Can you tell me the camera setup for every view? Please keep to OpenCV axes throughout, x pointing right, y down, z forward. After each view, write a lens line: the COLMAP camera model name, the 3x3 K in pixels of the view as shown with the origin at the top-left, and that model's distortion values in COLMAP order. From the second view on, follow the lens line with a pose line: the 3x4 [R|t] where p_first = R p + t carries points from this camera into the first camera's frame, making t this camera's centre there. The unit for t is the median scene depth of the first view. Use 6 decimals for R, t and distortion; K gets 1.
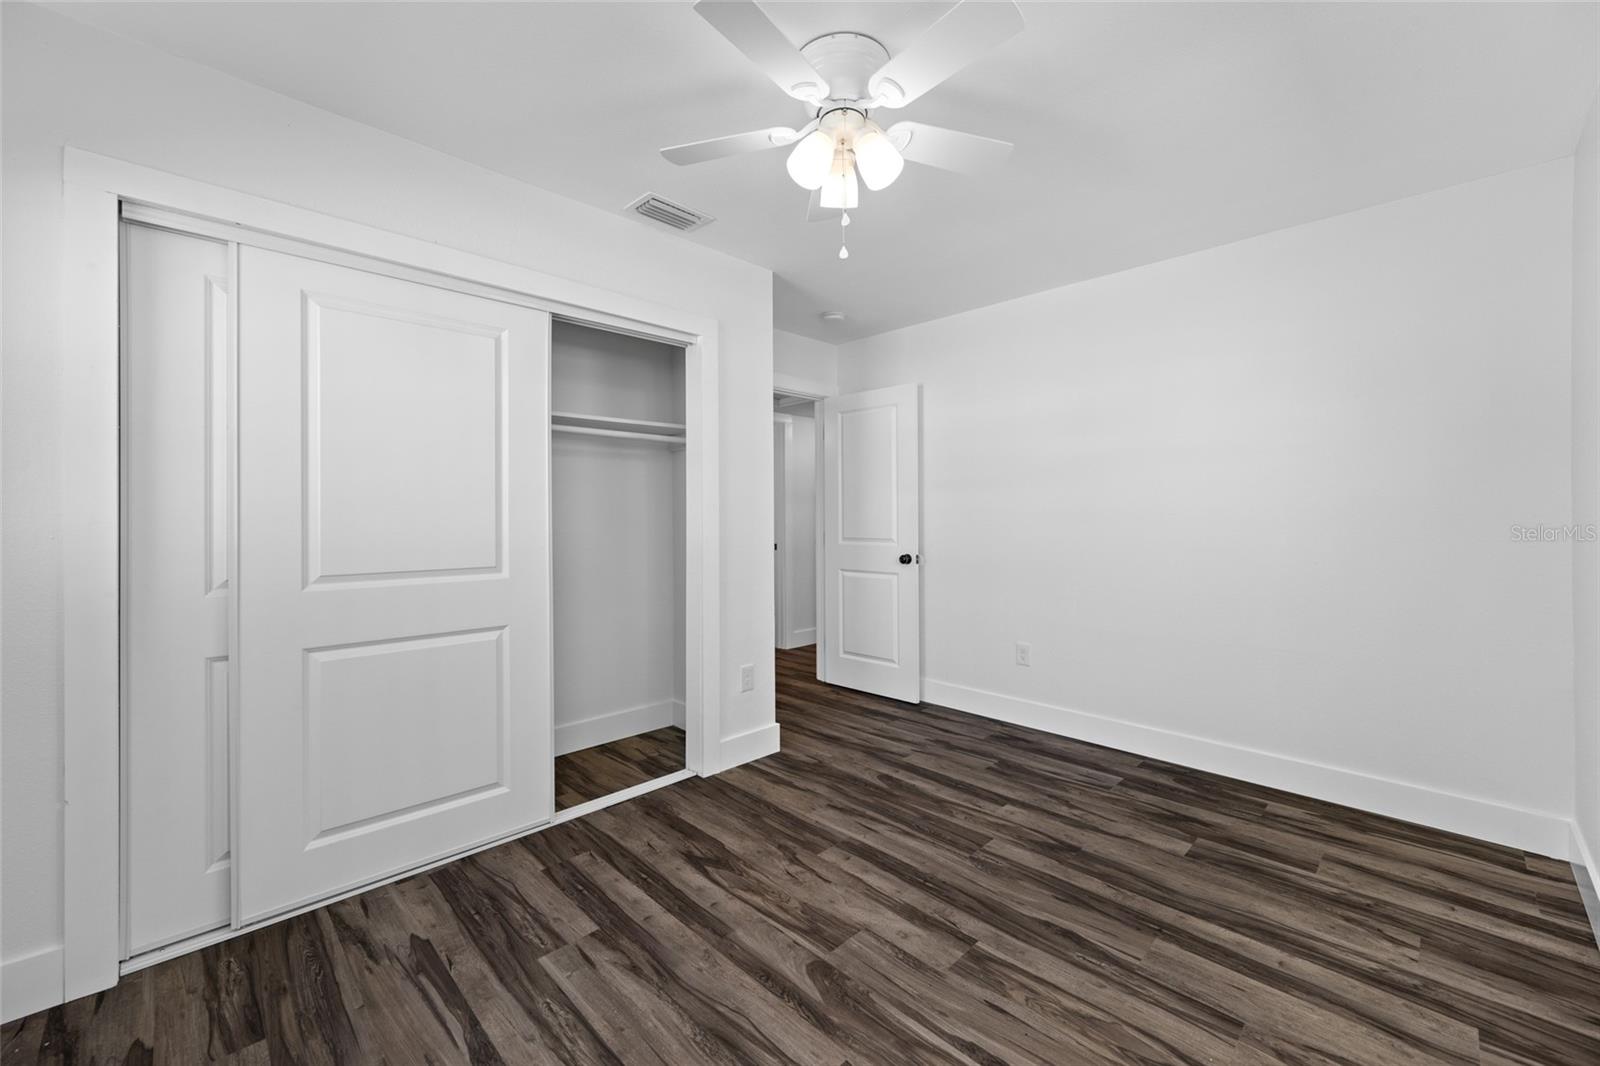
lens RADIAL K [[633.8, 0, 829.3], [0, 633.8, 511.4], [0, 0, 1]] dist [0.003131, -0.000243]
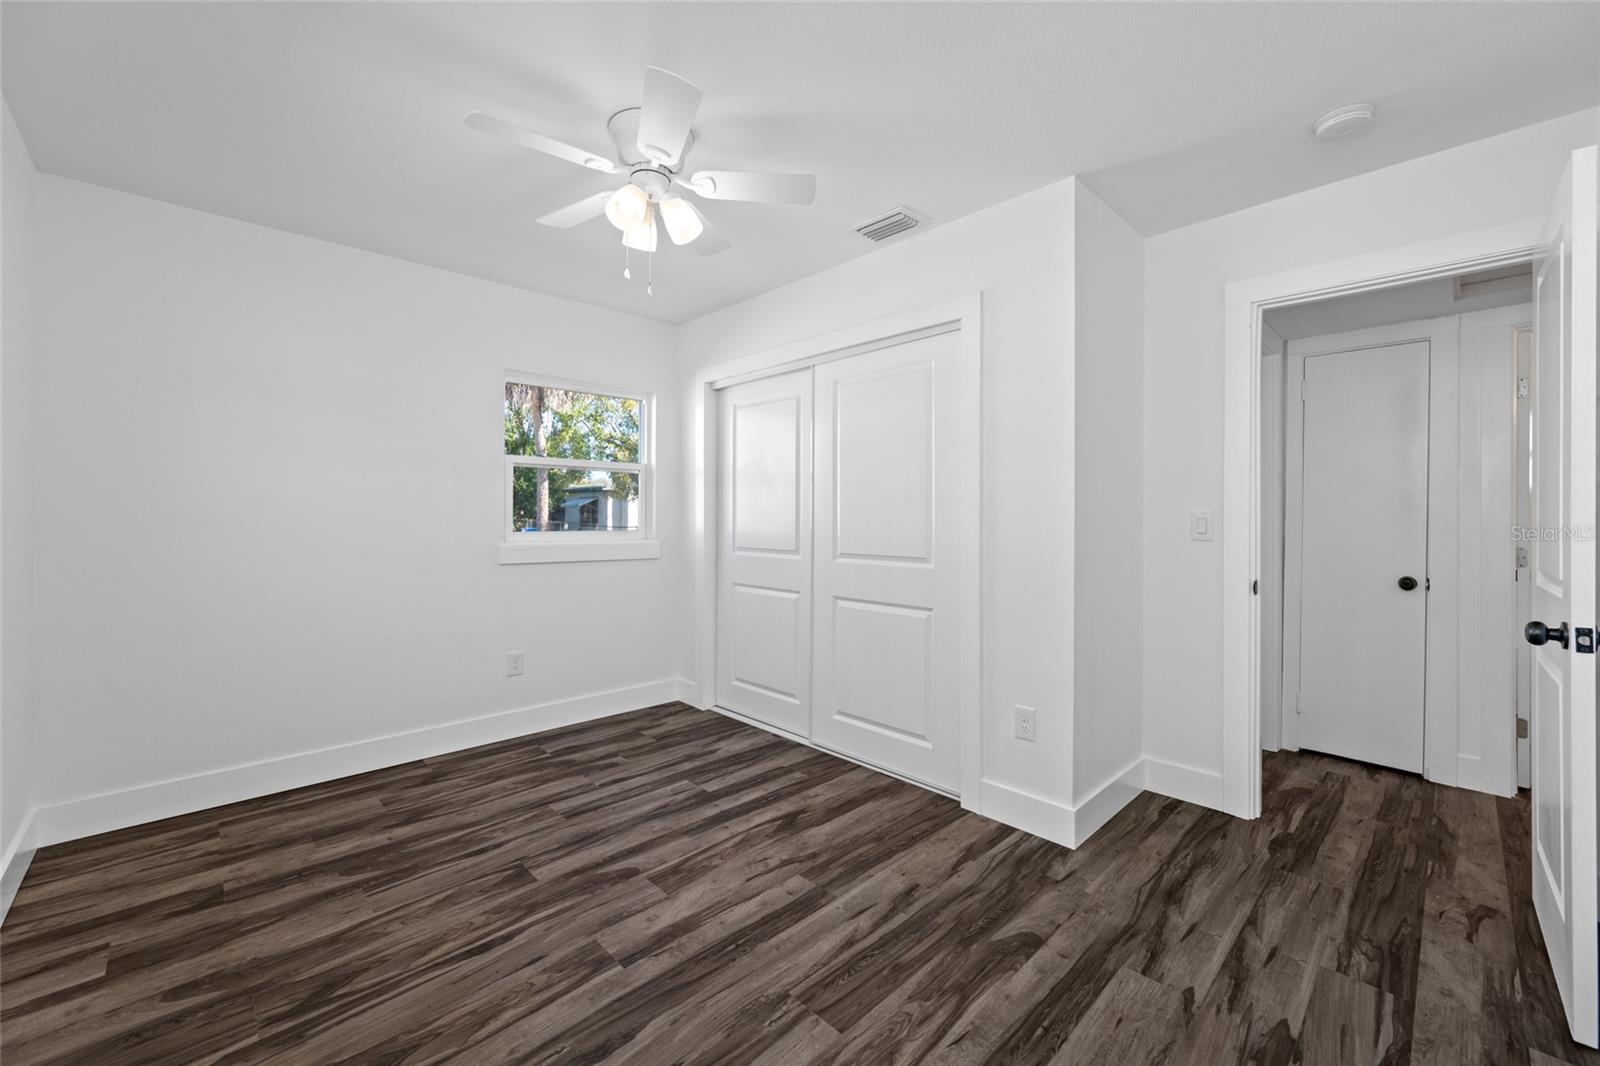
lens RADIAL K [[633.8, 0, 774.9], [0, 633.8, 520.4], [0, 0, 1]] dist [0.003131, -0.000243]
pose [[-0.046030, 0.004692, -0.998929, 0.937987], [0.004370, 0.999980, 0.004495, 0.010169], [0.998930, -0.004159, -0.046050, 1.027936]]
